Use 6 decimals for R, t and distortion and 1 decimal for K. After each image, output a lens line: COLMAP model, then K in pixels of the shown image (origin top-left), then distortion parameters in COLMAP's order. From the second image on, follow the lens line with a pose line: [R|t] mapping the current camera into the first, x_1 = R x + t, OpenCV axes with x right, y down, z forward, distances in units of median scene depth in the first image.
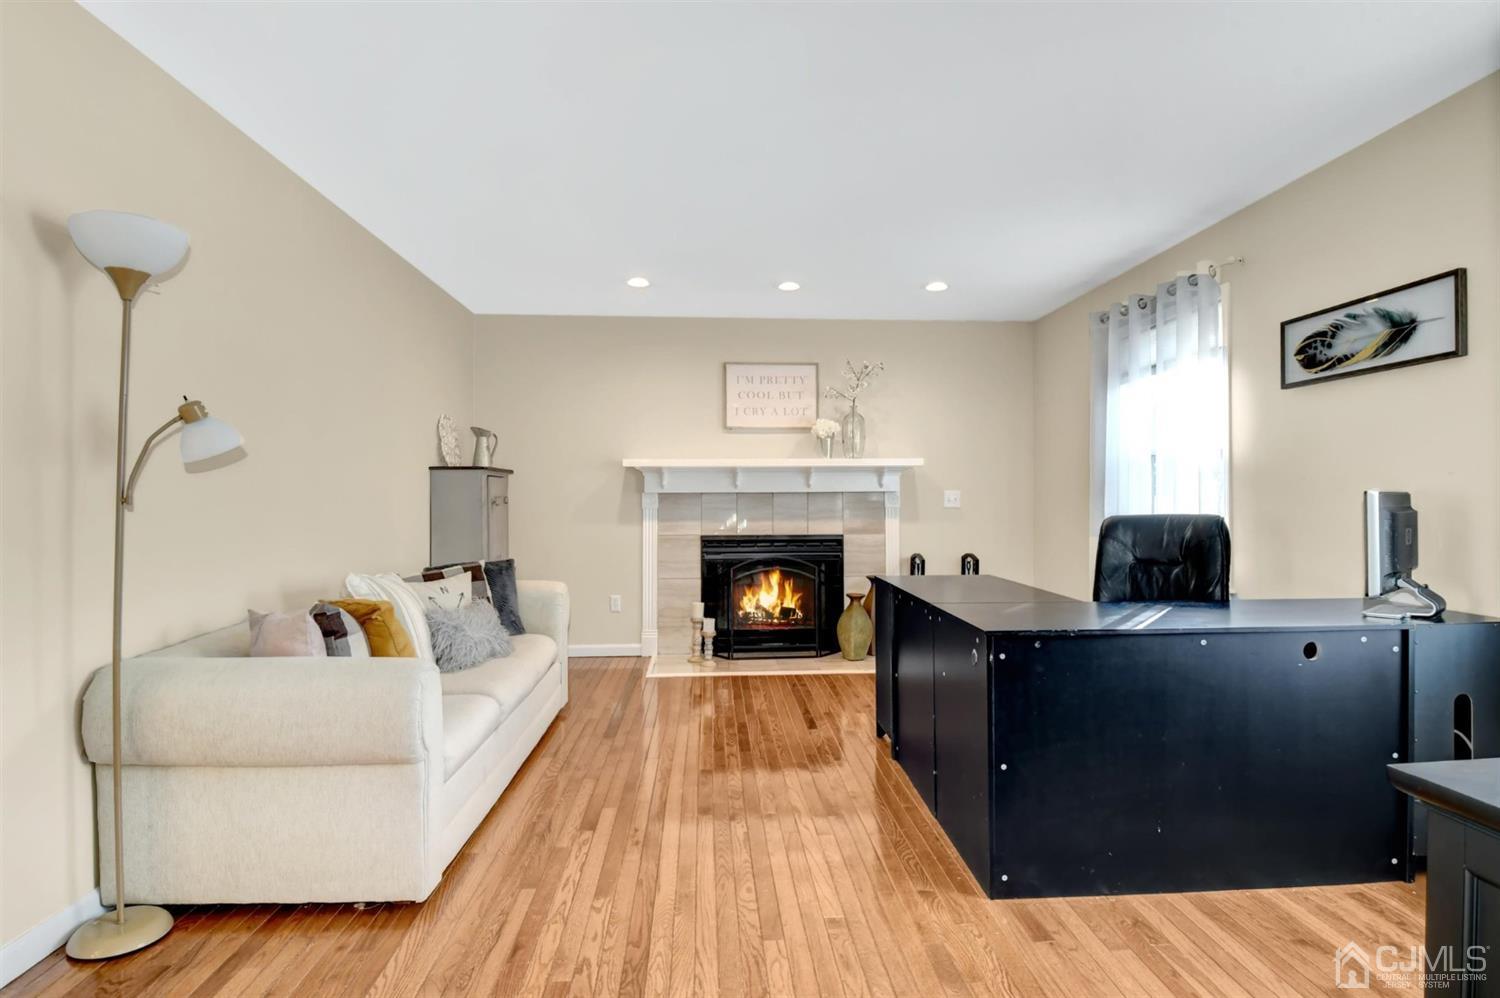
lens RADIAL K [[777.6, 0, 747.6], [0, 777.6, 491.1], [0, 0, 1]] dist [0.000680, -0.005740]
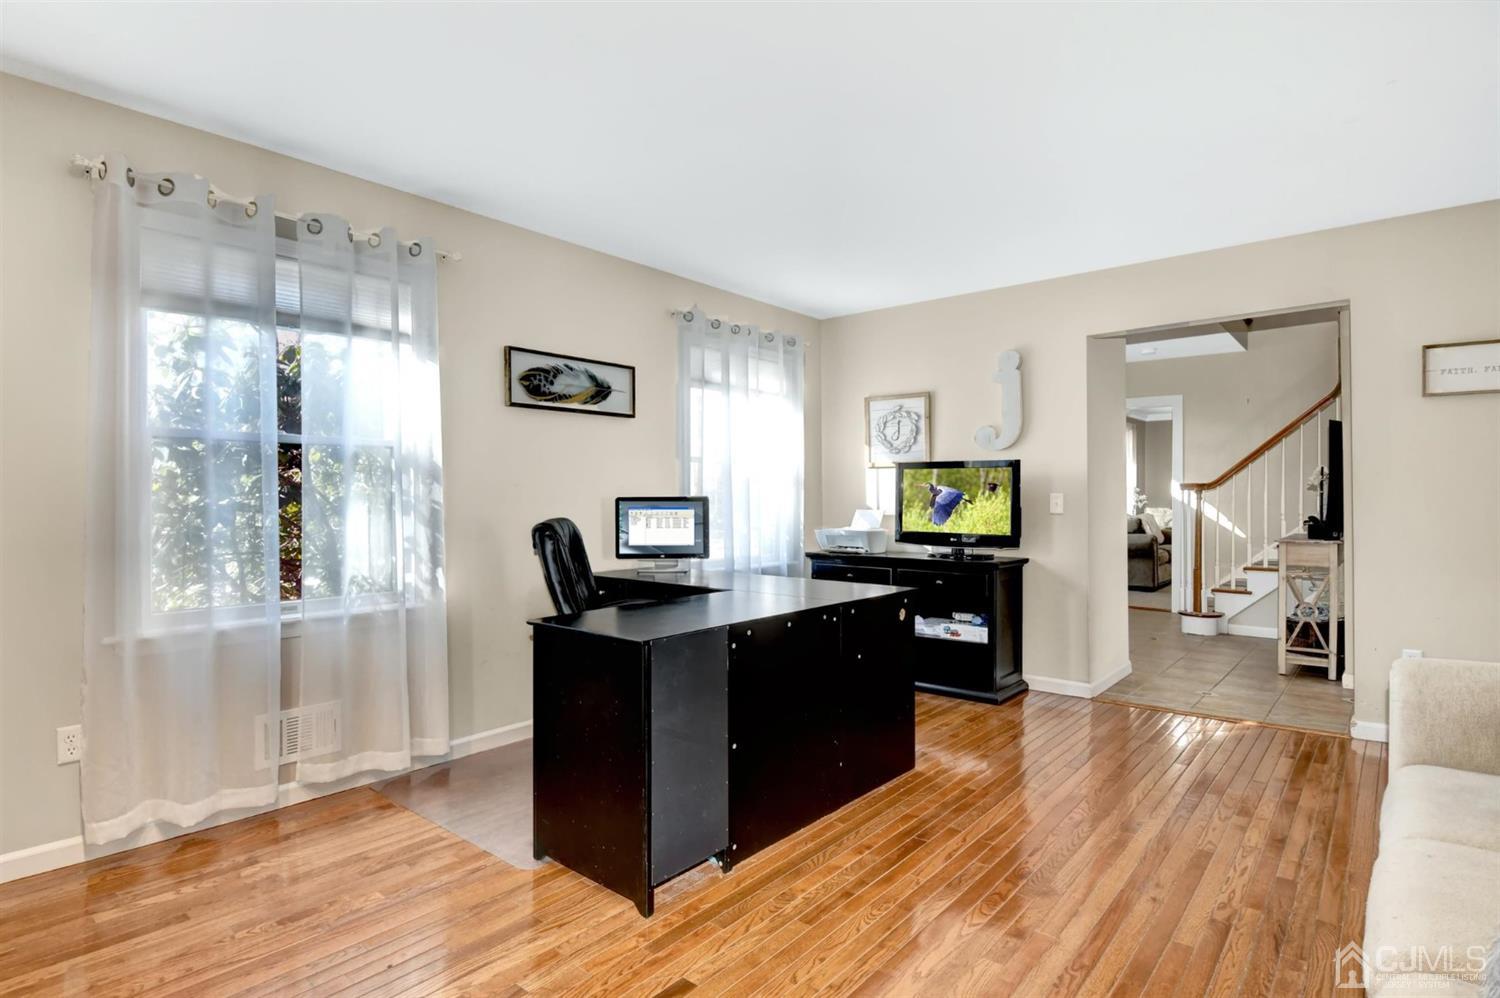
lens RADIAL K [[777.6, 0, 744.2], [0, 777.6, 503.9], [0, 0, 1]] dist [0.000680, -0.005740]
pose [[-0.726516, -0.004151, 0.687137, -0.370624], [0.000320, 0.999980, 0.006379, 0.003234], [-0.687150, 0.004854, -0.726500, 1.781712]]
